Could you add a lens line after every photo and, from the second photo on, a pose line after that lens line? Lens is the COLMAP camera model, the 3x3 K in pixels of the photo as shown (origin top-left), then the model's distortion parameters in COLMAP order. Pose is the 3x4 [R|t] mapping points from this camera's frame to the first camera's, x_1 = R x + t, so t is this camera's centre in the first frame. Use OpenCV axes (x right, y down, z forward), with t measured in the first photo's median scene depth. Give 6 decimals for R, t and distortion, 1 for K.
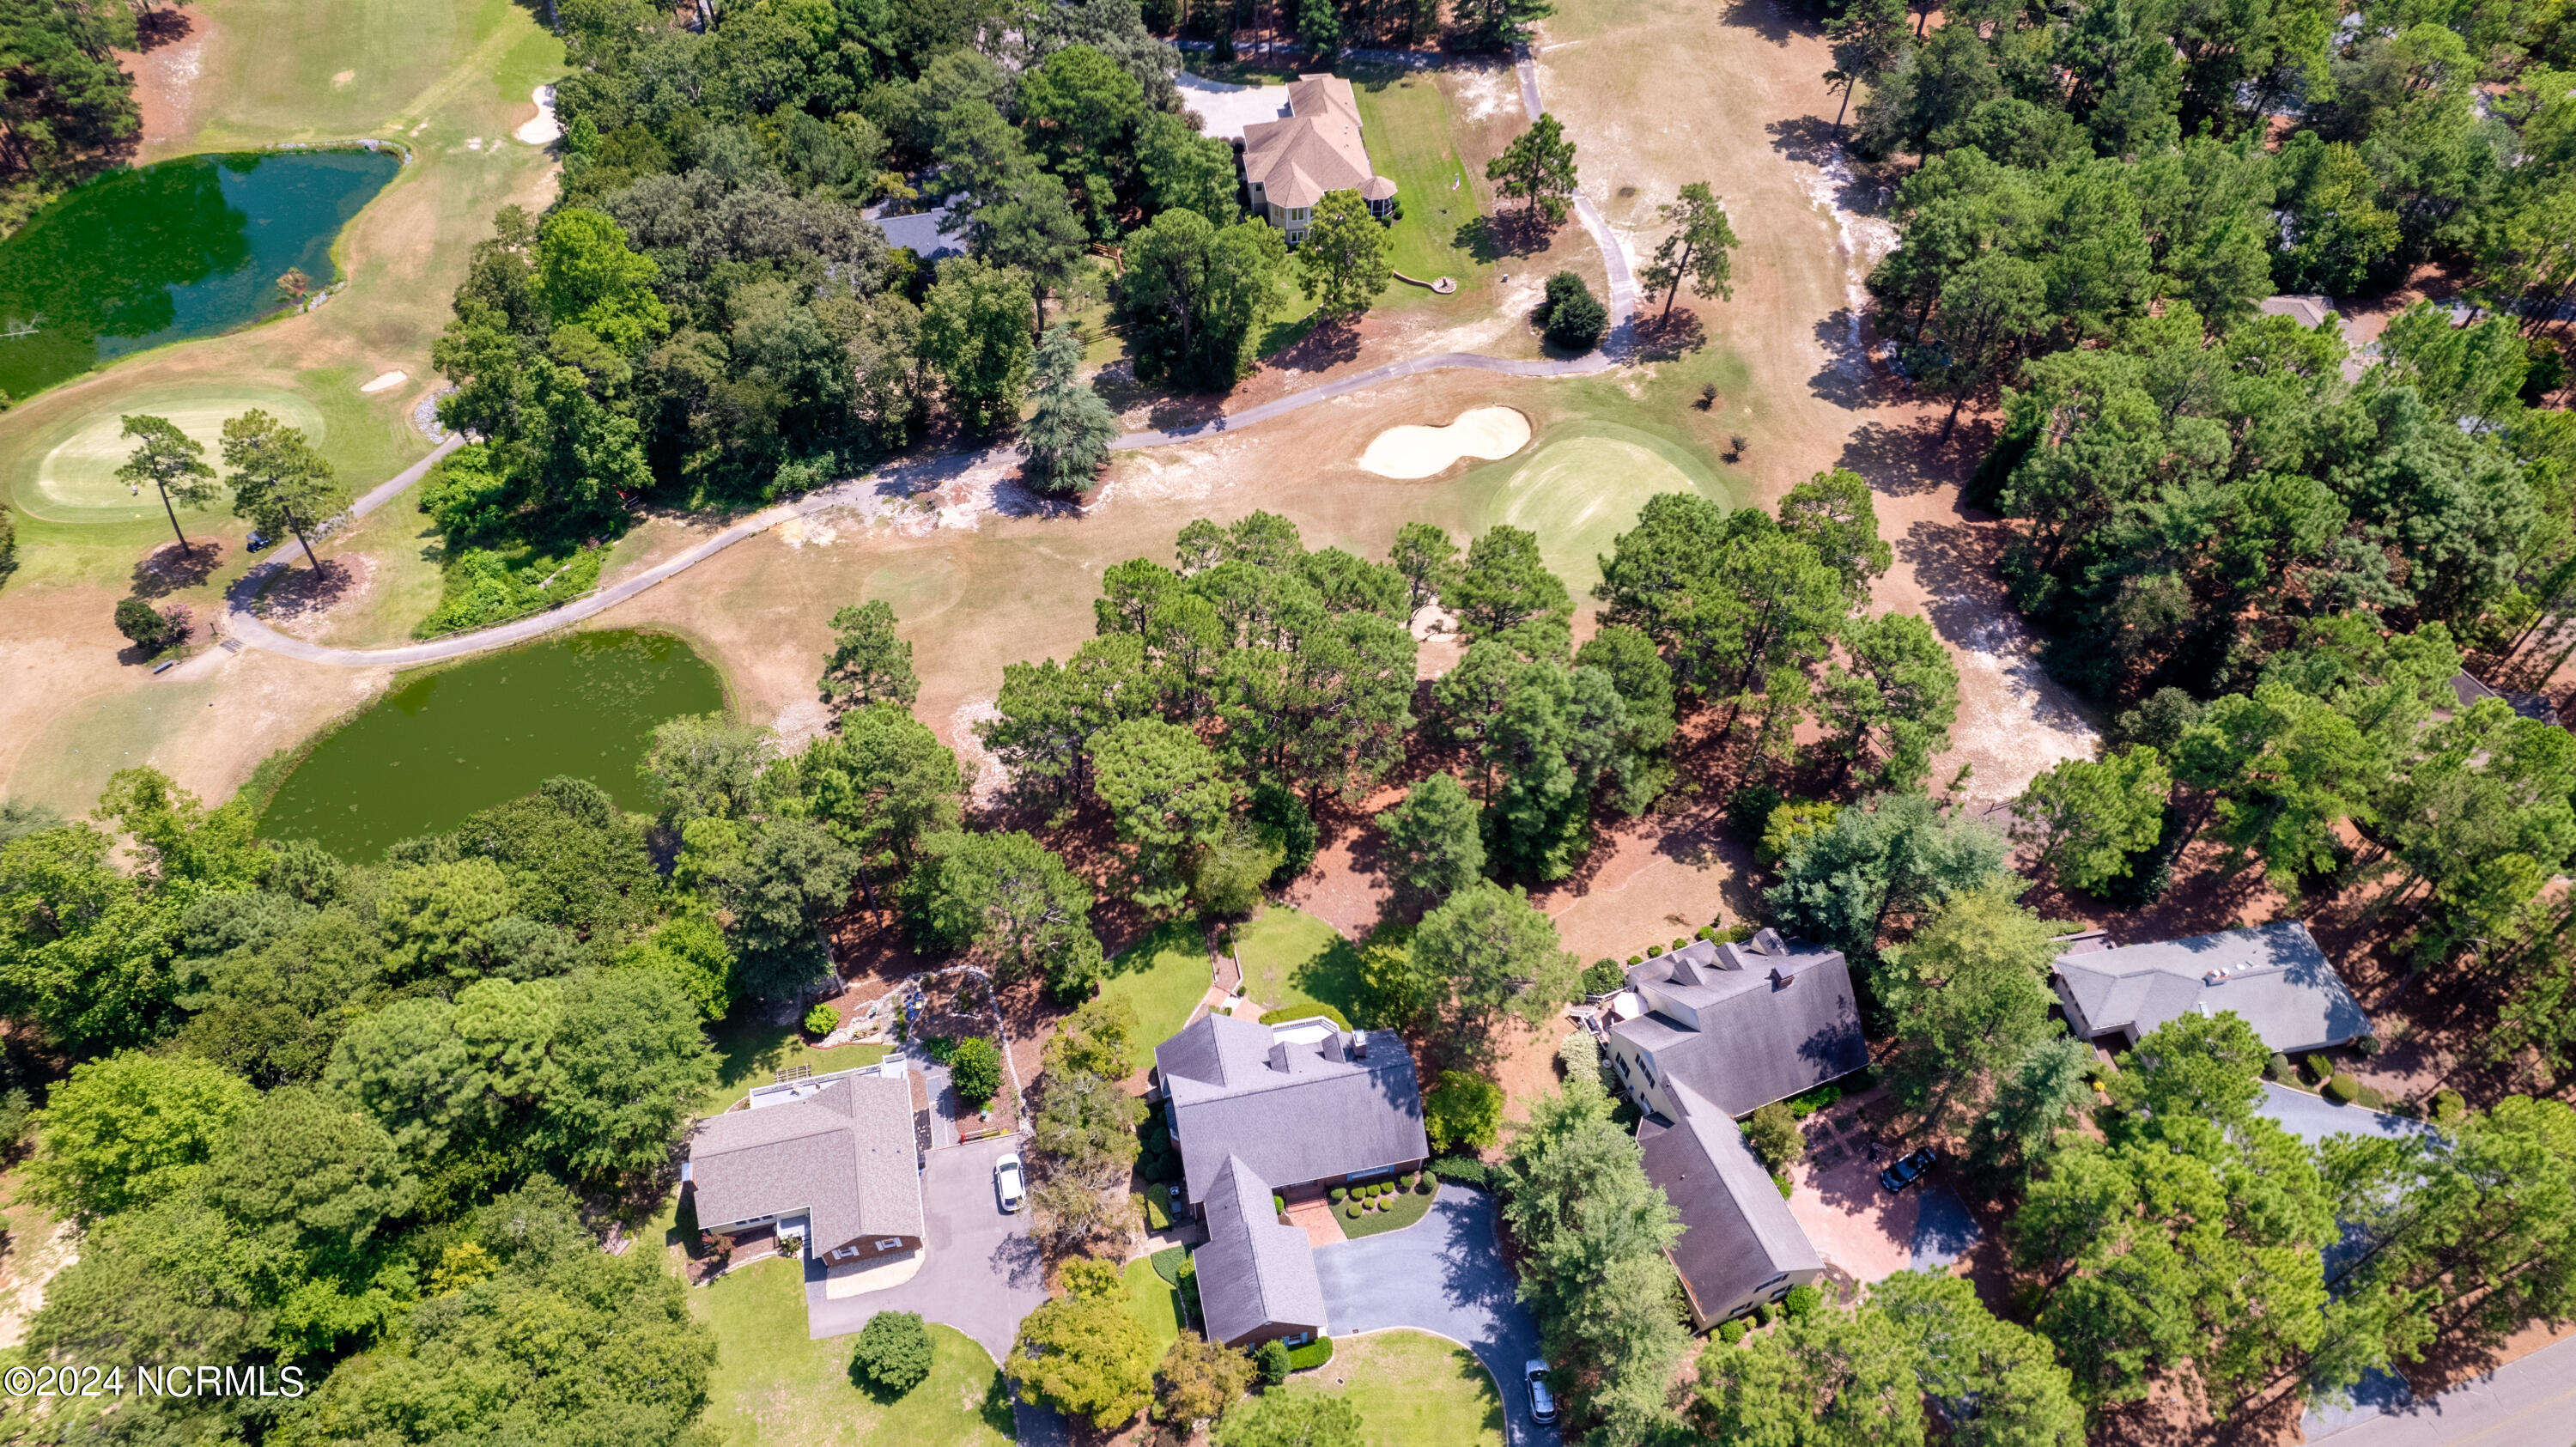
lens RADIAL K [[1634.0, 0, 1271.6], [0, 1634.0, 714.8], [0, 0, 1]] dist [-0.054072, -0.000509]
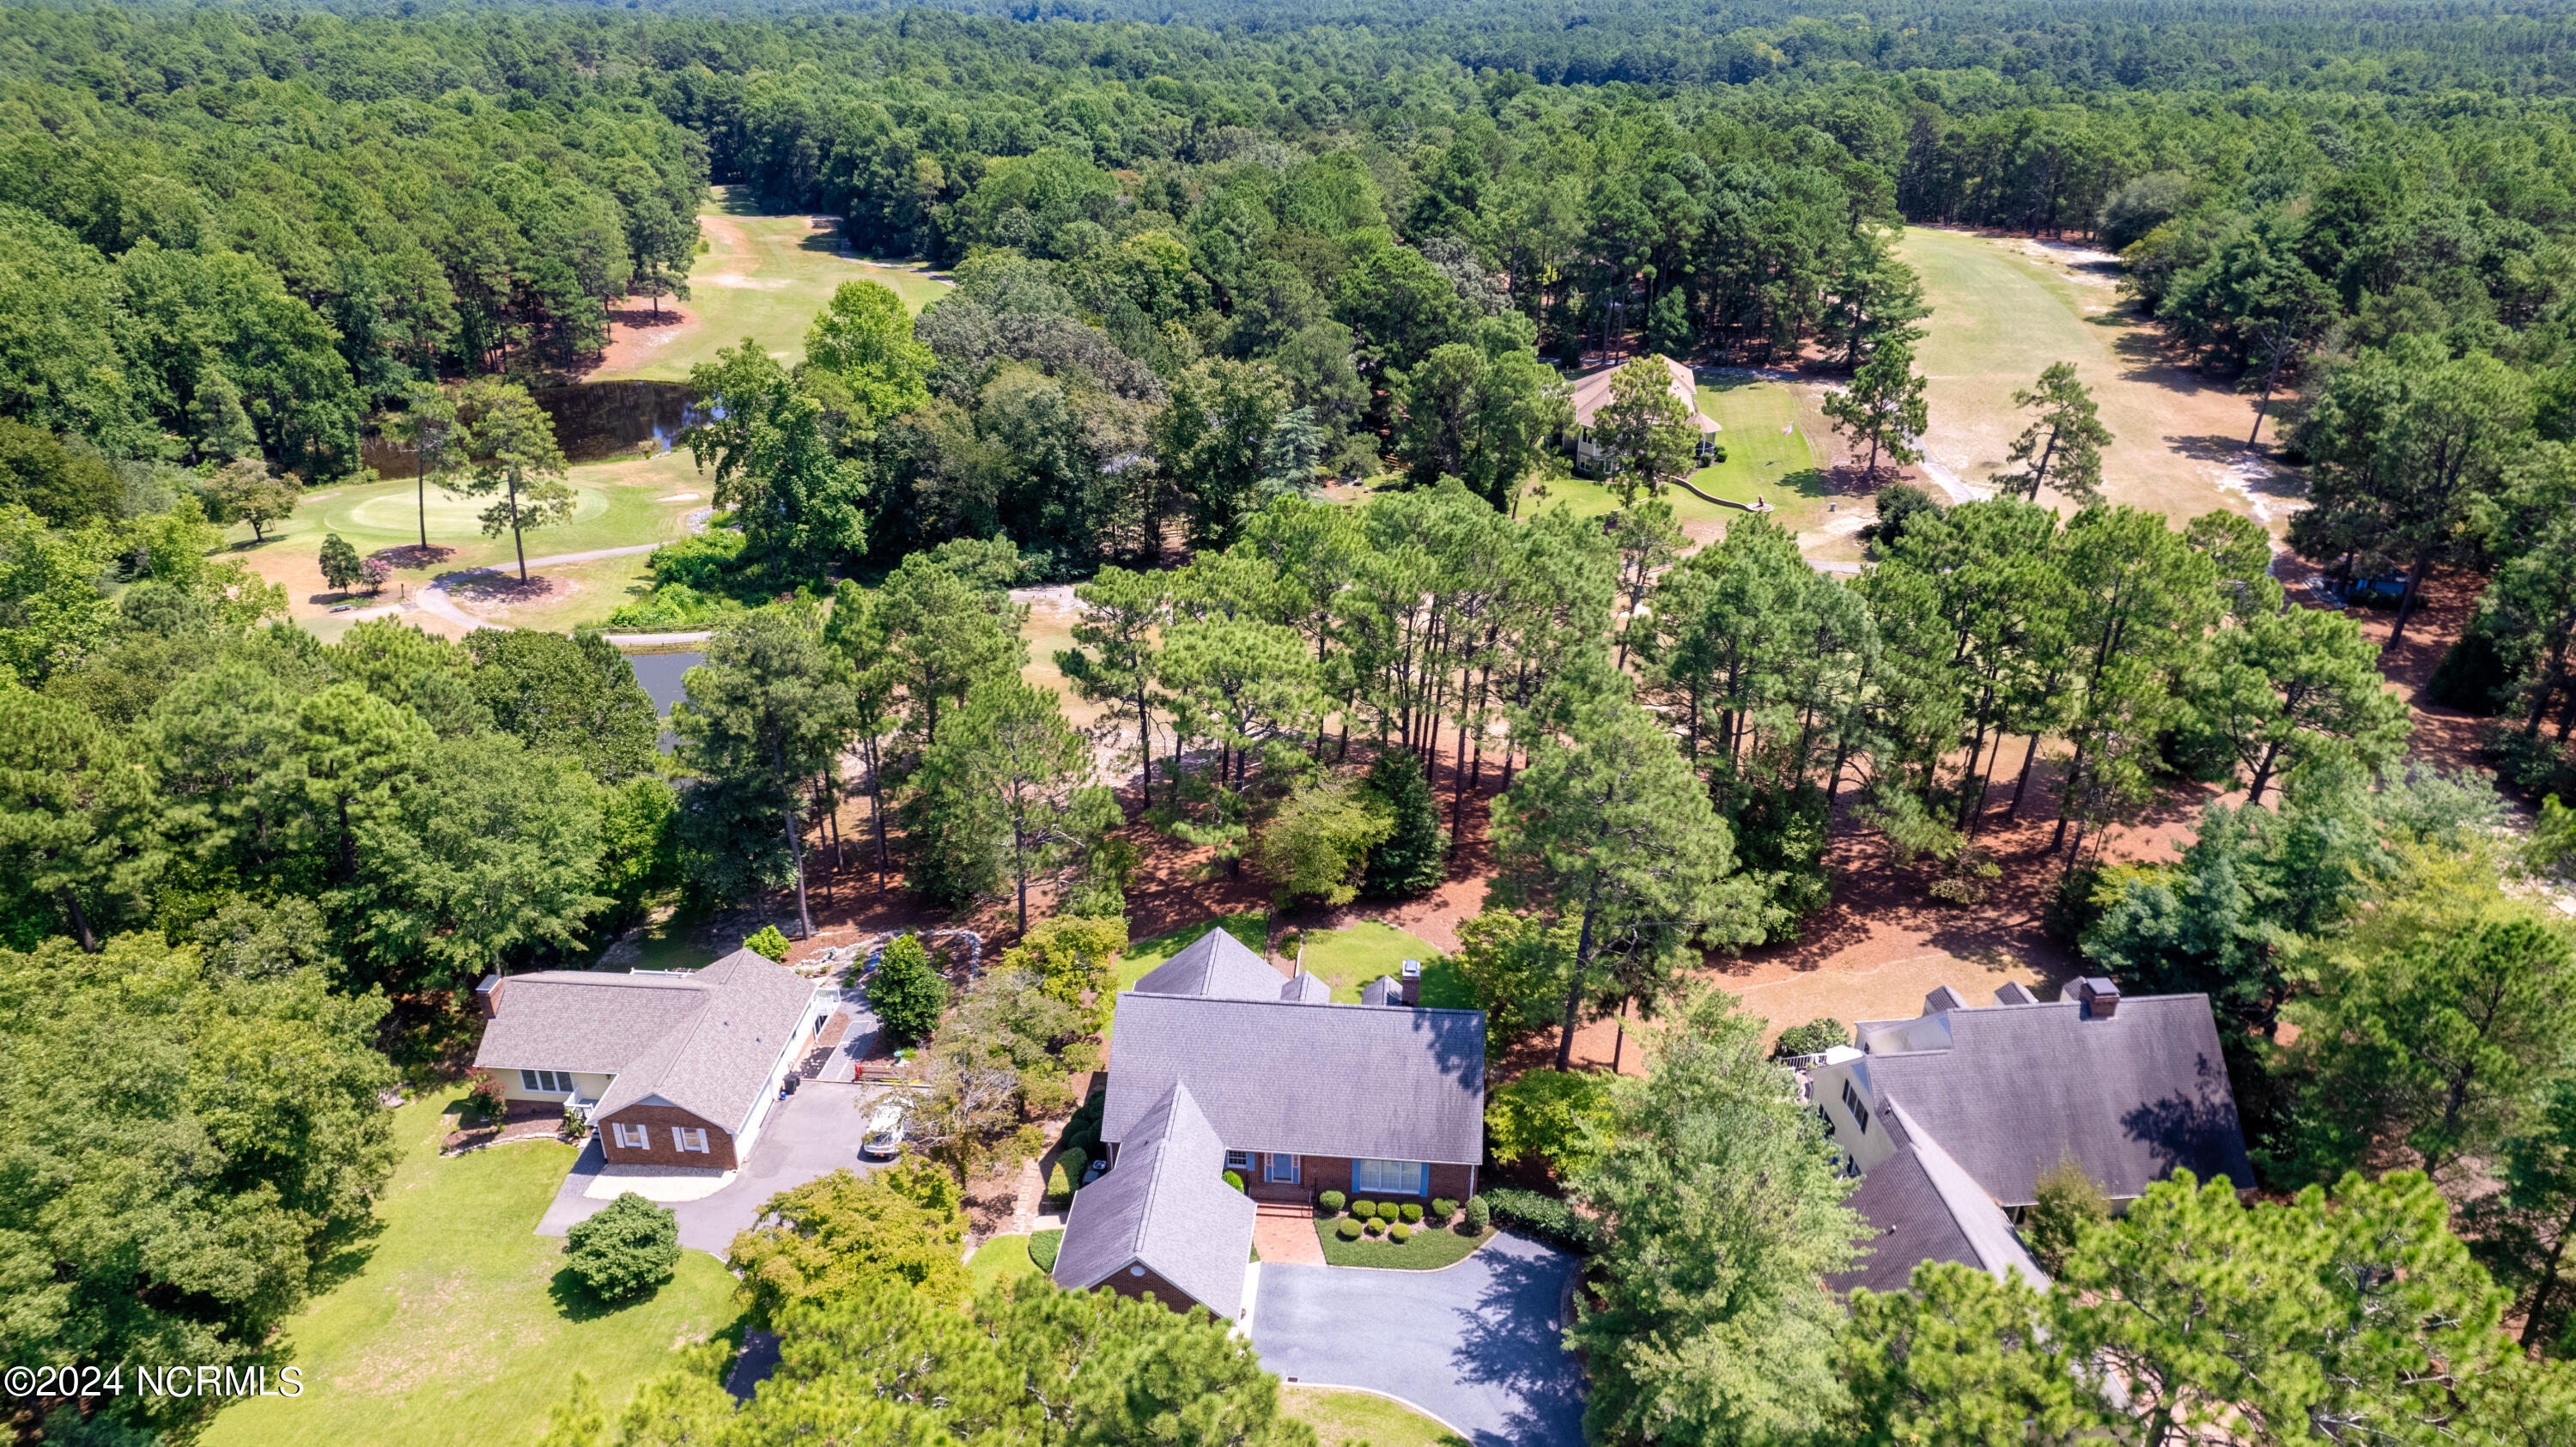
lens RADIAL K [[1634.0, 0, 1271.6], [0, 1634.0, 714.8], [0, 0, 1]] dist [-0.054072, -0.000509]
pose [[0.958054, 0.148579, -0.245066, 0.144738], [-0.229815, 0.909193, -0.347207, 0.345540], [0.171224, 0.388963, 0.905202, 0.346896]]
